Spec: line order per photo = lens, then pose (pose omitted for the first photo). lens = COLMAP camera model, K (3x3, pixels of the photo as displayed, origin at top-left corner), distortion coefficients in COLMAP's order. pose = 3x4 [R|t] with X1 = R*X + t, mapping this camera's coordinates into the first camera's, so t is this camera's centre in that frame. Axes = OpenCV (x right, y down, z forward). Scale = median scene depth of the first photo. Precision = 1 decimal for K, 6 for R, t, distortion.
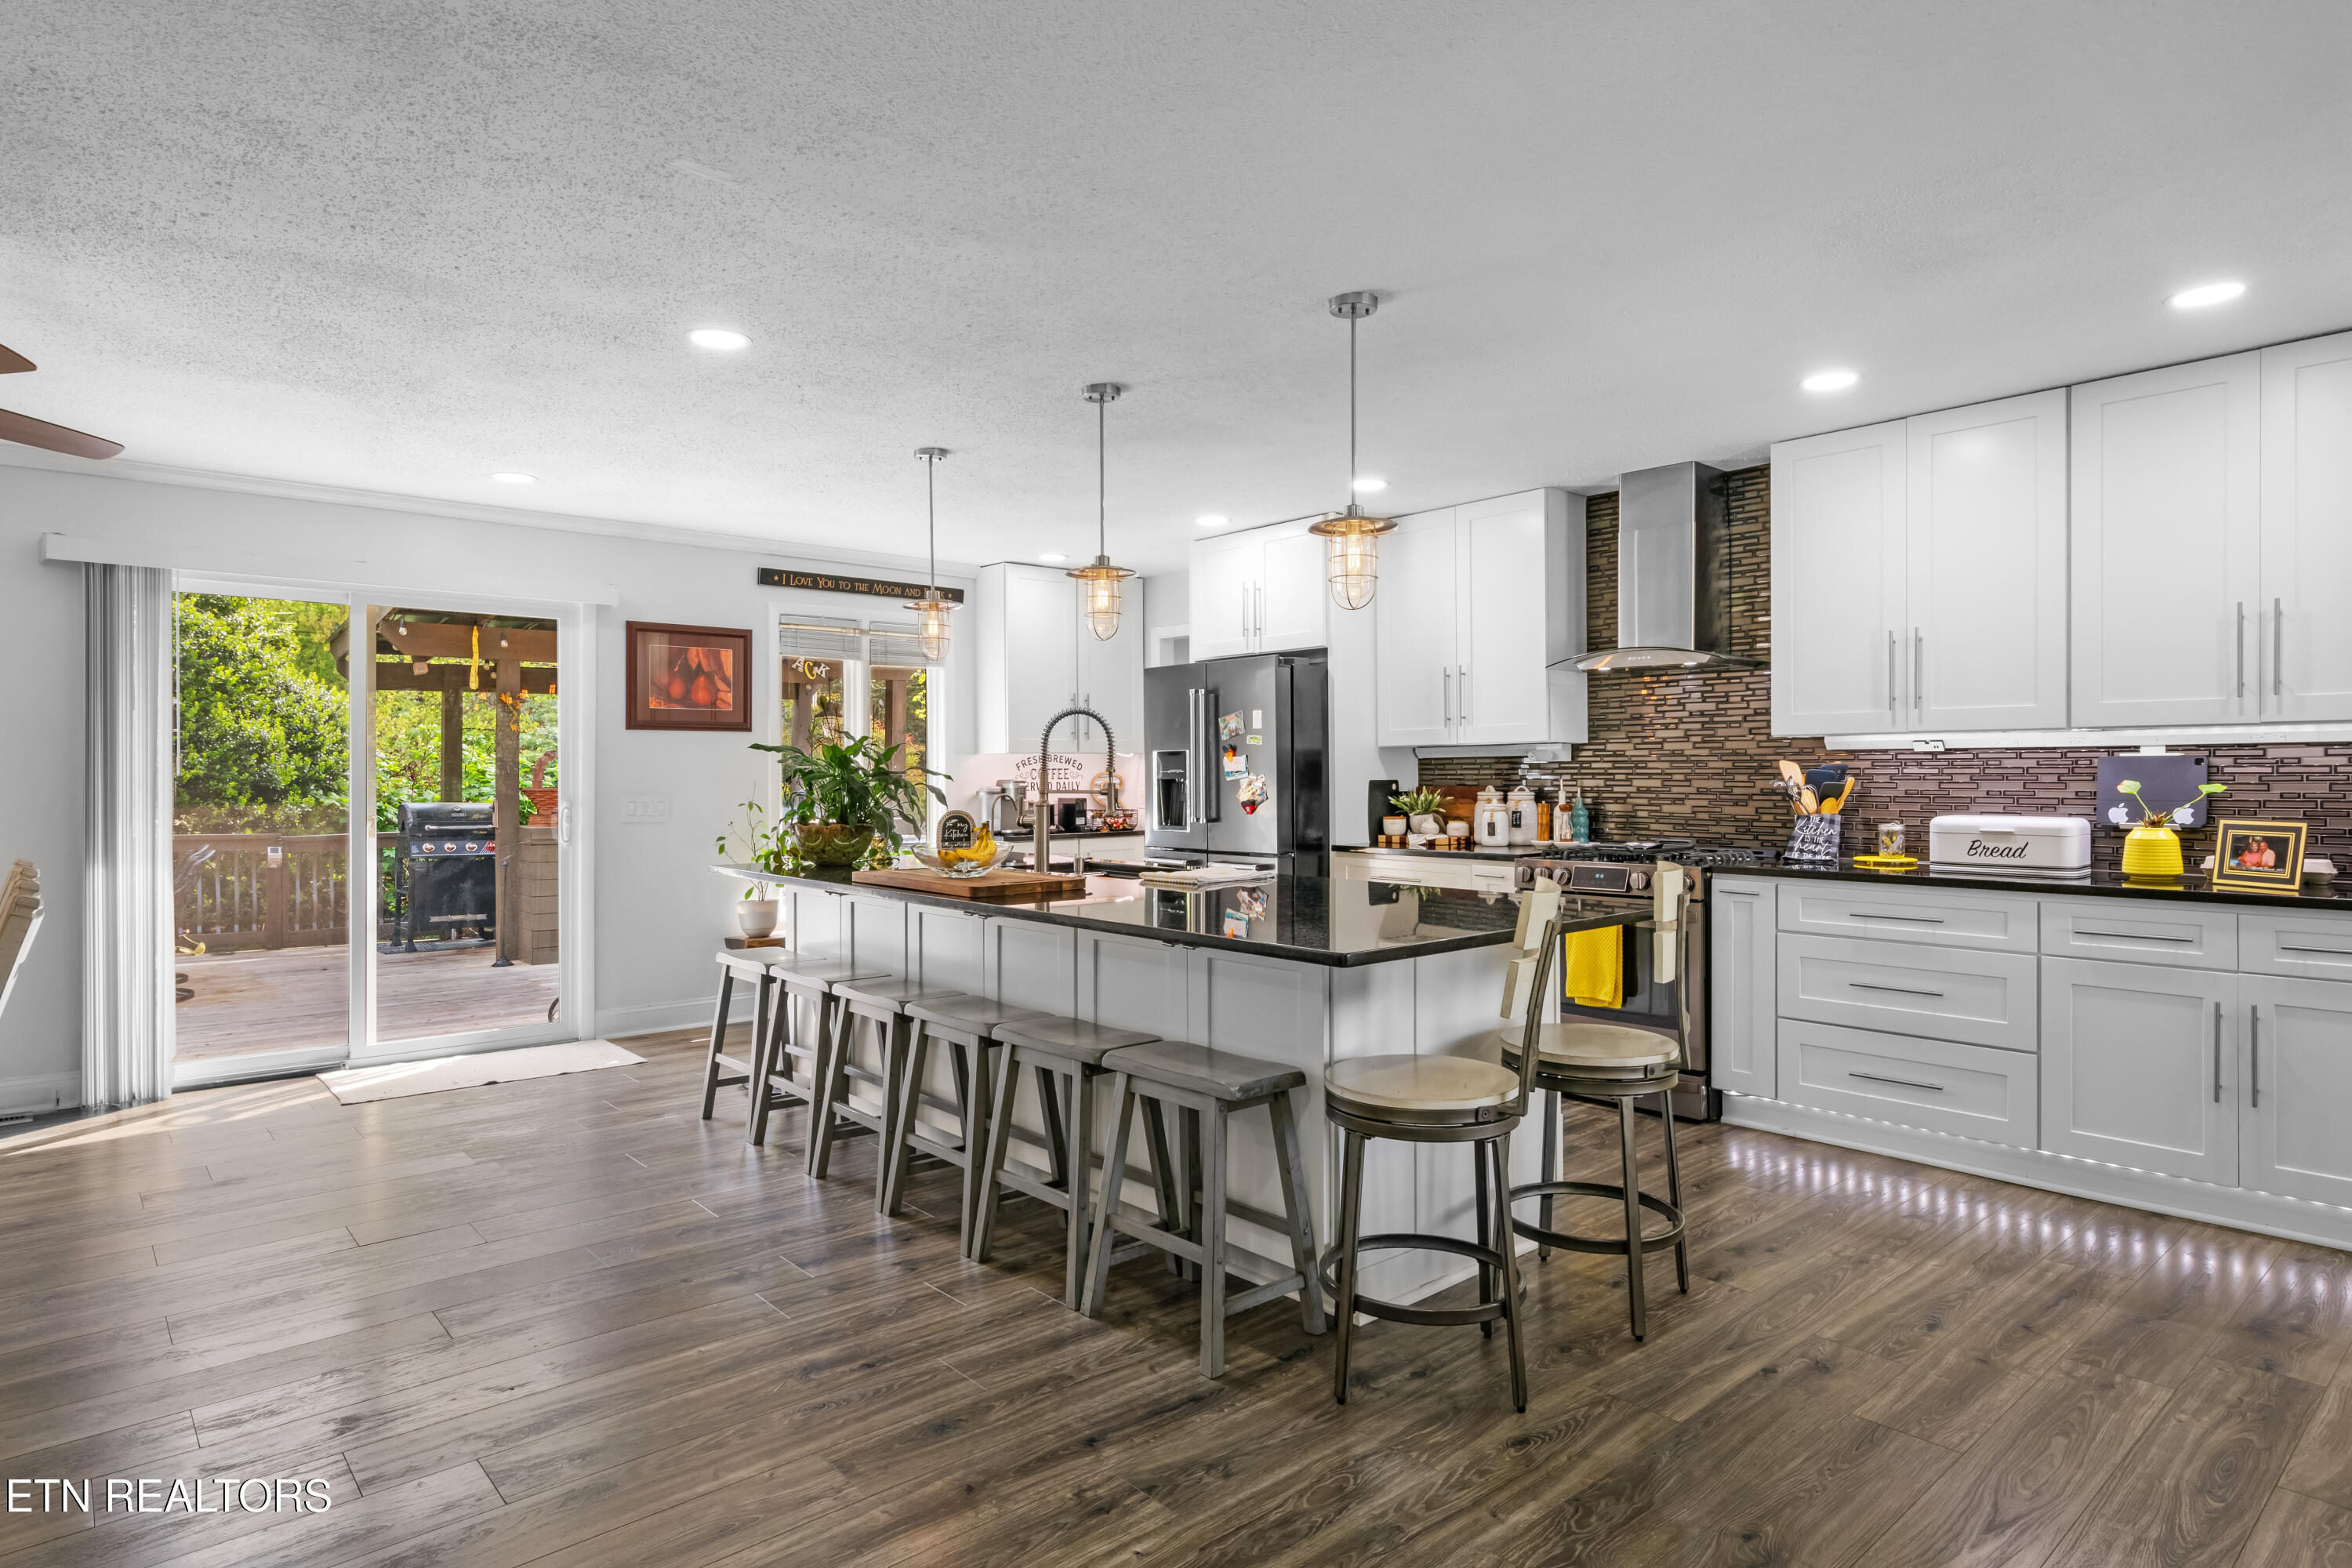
lens RADIAL K [[1292.7, 0, 1172.1], [0, 1292.7, 780.0], [0, 0, 1]] dist [0.012116, -0.001031]
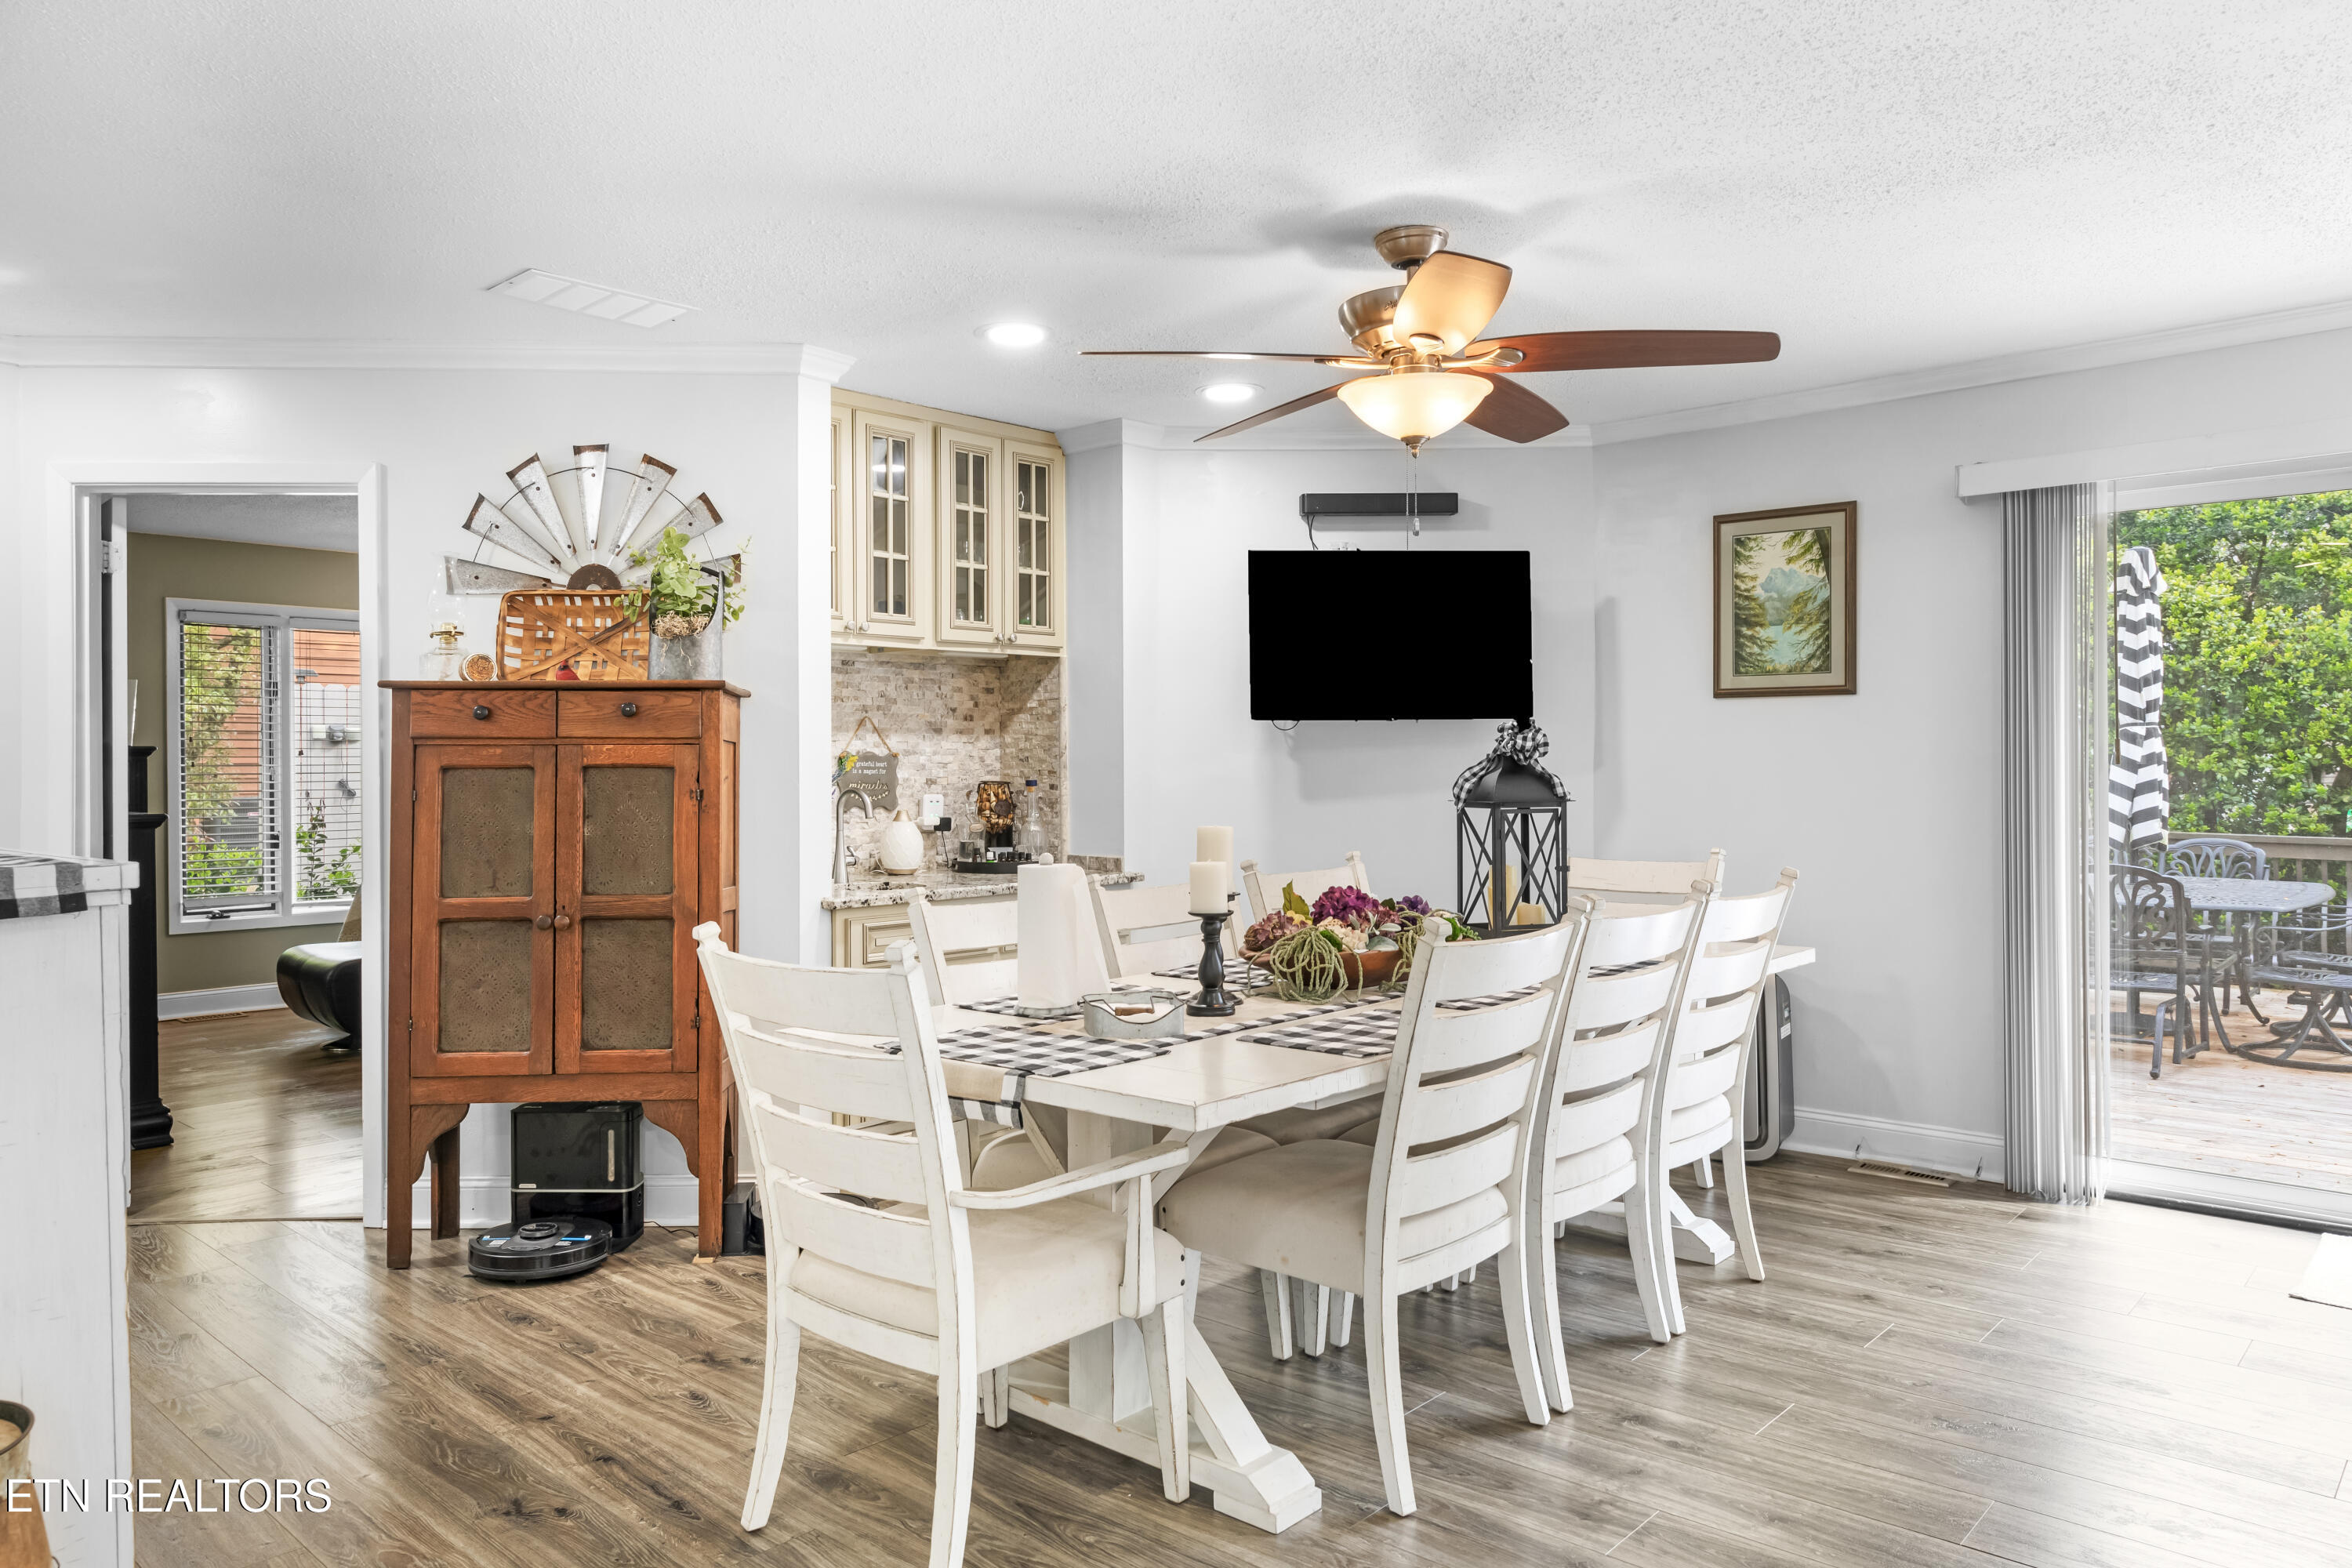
lens RADIAL K [[1534.3, 0, 1173.4], [0, 1534.3, 770.3], [0, 0, 1]] dist [0.007636, -0.000686]
pose [[0.106867, 0.002405, -0.994270, 0.035746], [0.002612, 0.999993, 0.002700, -0.003649], [0.994270, -0.002886, 0.106860, 0.409046]]
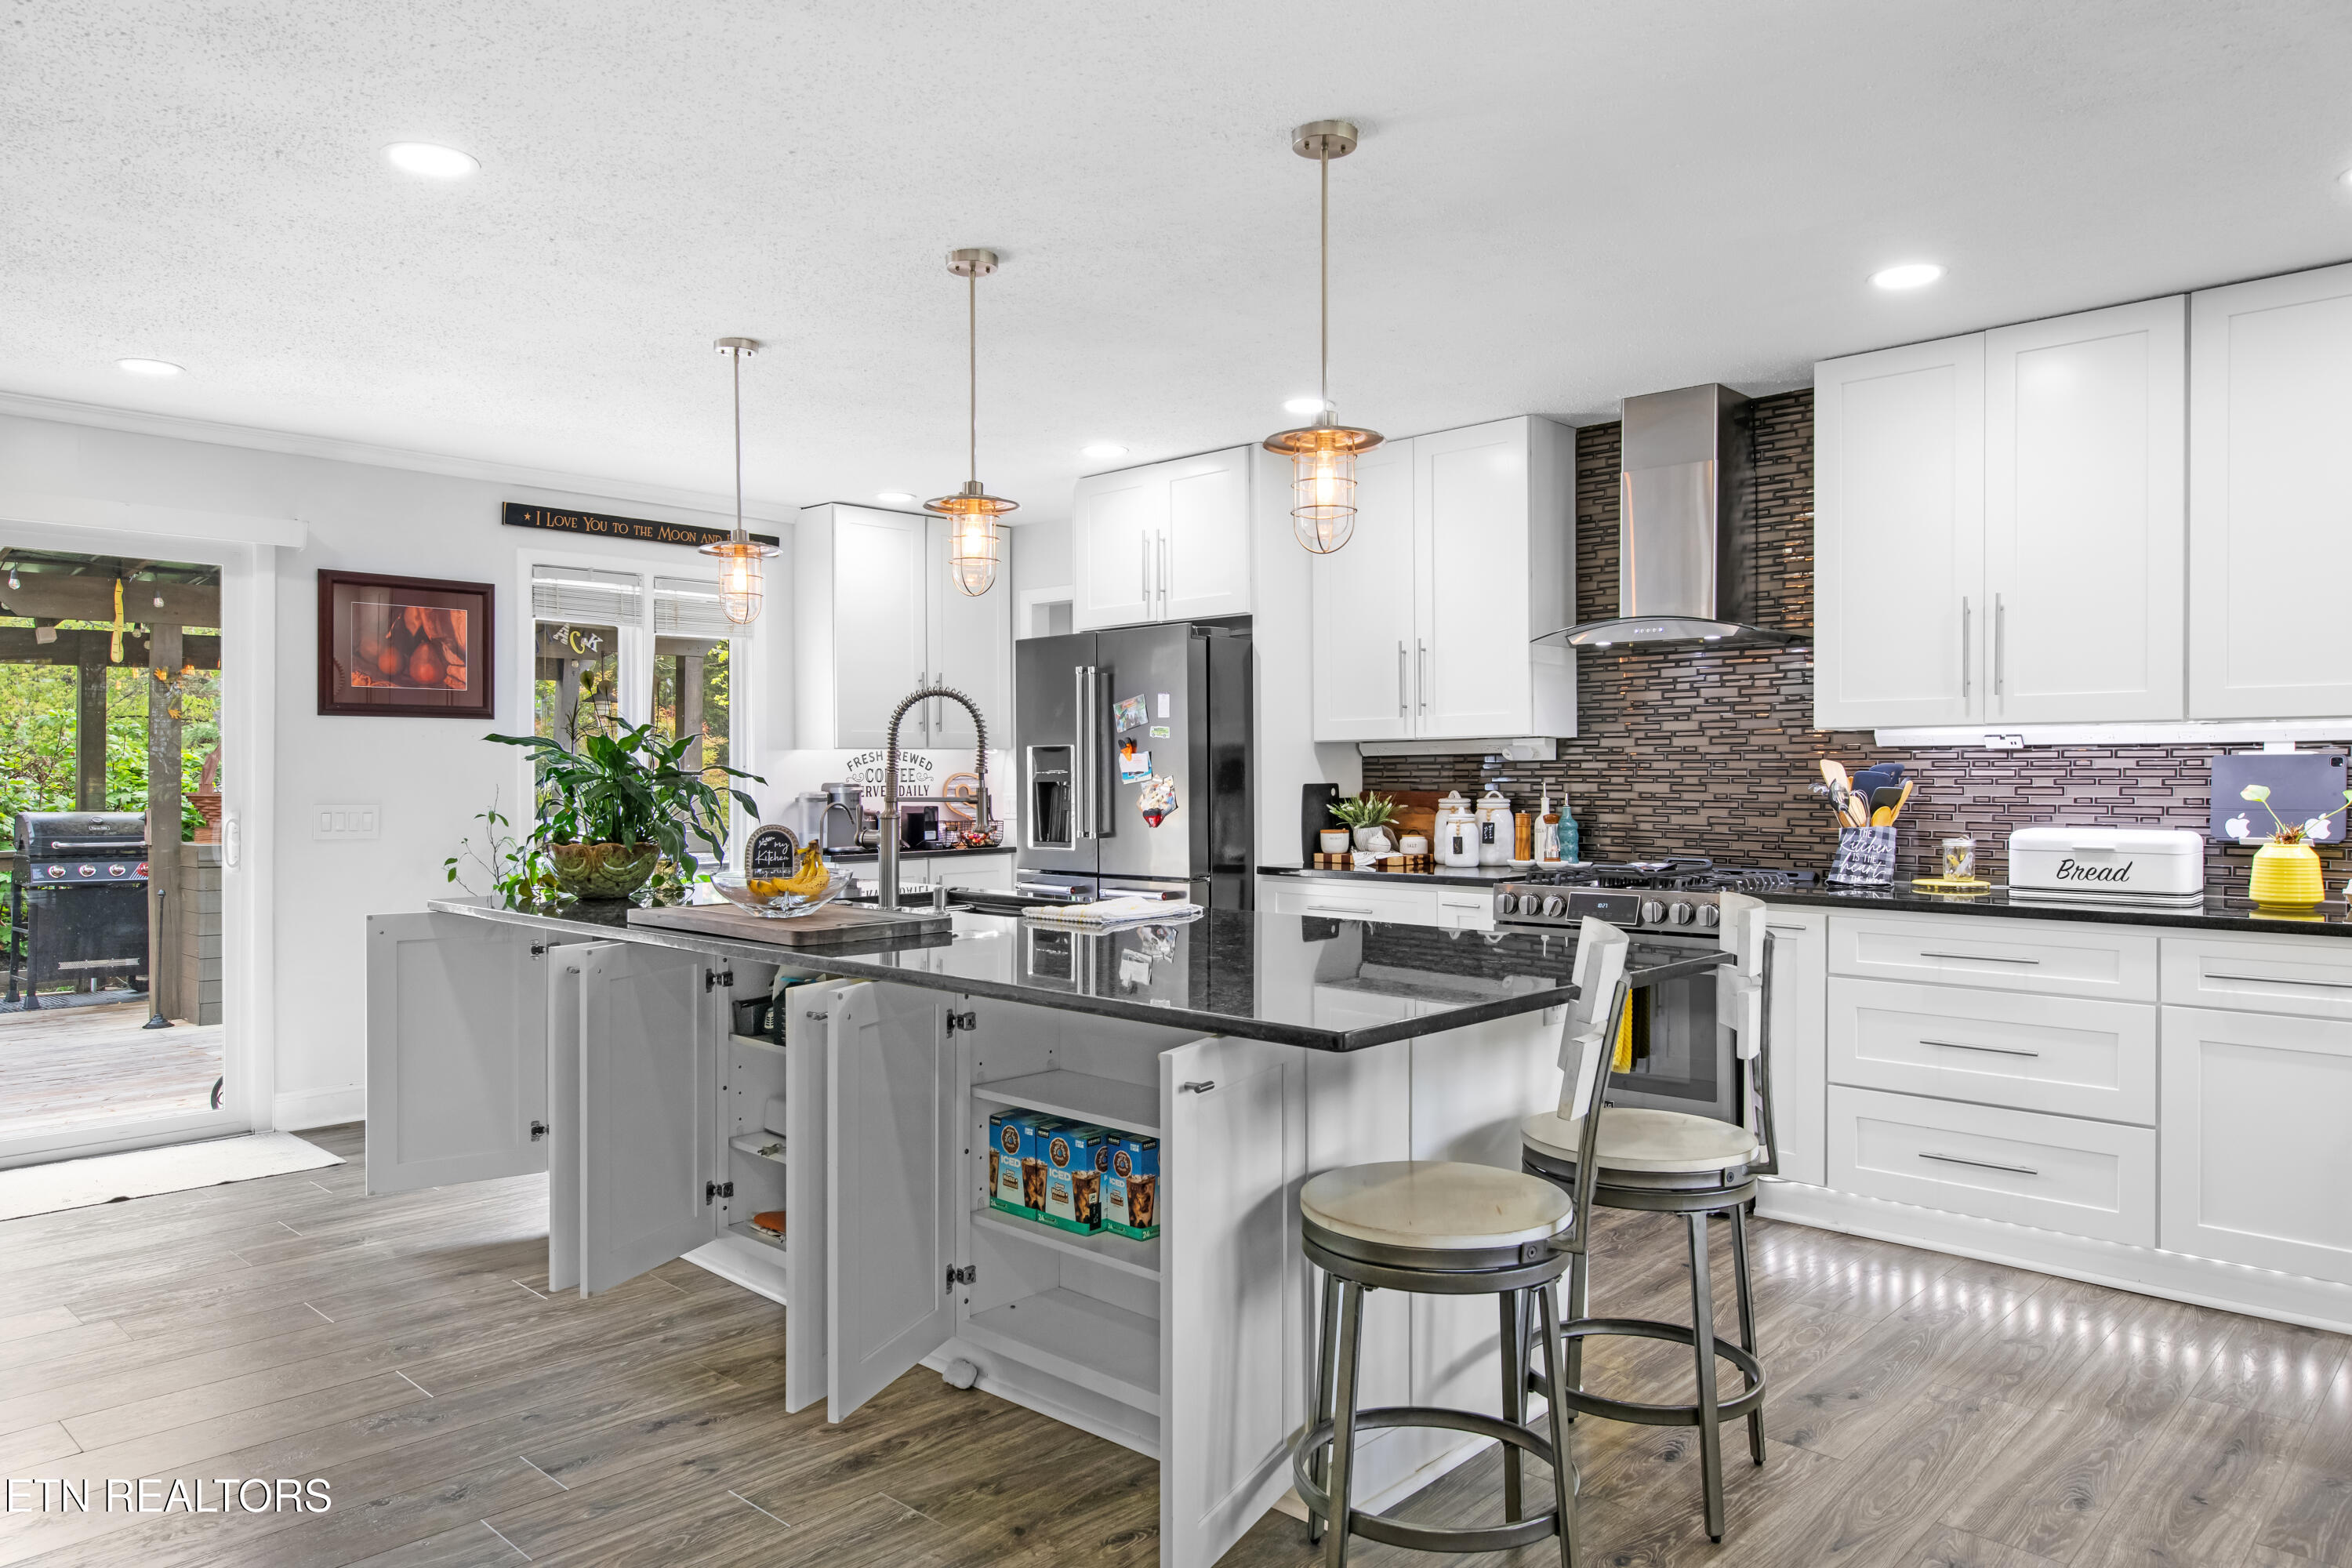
lens RADIAL K [[1534.3, 0, 1168.9], [0, 1534.3, 783.9], [0, 0, 1]] dist [0.007636, -0.000686]
pose [[0.995769, 0.000563, 0.091886, -0.019911], [-0.000665, 0.999999, 0.001089, -0.000975], [-0.091885, -0.001145, 0.995769, 0.096276]]
